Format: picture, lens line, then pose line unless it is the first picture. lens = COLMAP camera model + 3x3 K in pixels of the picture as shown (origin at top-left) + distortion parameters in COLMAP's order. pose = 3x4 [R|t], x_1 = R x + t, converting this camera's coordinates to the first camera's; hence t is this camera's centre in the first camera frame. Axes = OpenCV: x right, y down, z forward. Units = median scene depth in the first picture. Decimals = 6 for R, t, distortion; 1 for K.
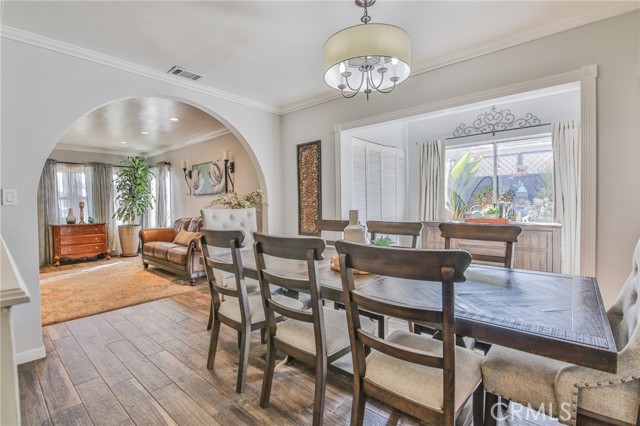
lens RADIAL K [[291.9, 0, 320.3], [0, 291.9, 208.1], [0, 0, 1]] dist [-0.005735, -0.008900]
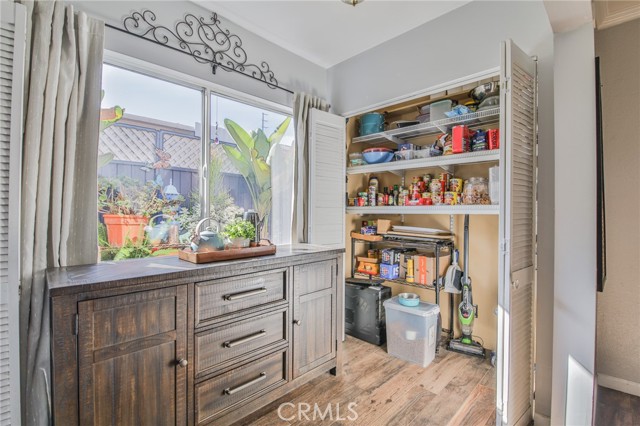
lens RADIAL K [[291.9, 0, 322.5], [0, 291.9, 208.5], [0, 0, 1]] dist [-0.005735, -0.008900]
pose [[0.071656, 0.014288, 0.997327, 0.100023], [0.009579, 0.999841, -0.015012, -0.012077], [-0.997383, 0.010629, 0.071508, 0.615863]]
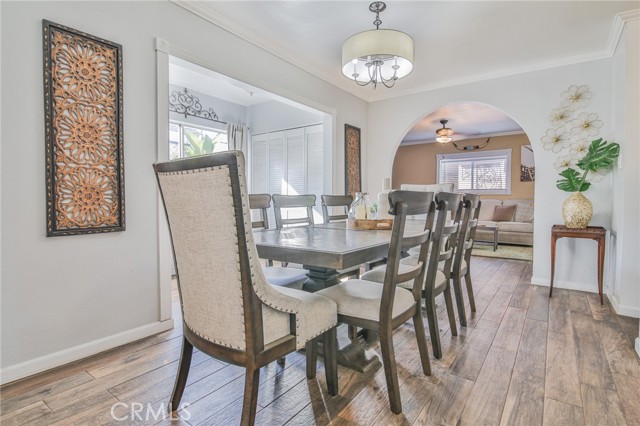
lens RADIAL K [[323.2, 0, 322.6], [0, 323.2, 209.9], [0, 0, 1]] dist [-0.004154, -0.000616]
pose [[-0.084483, -0.021513, 0.996193, -0.436263], [0.019033, 0.999550, 0.023200, 0.038900], [-0.996243, 0.020921, -0.084036, 0.494199]]
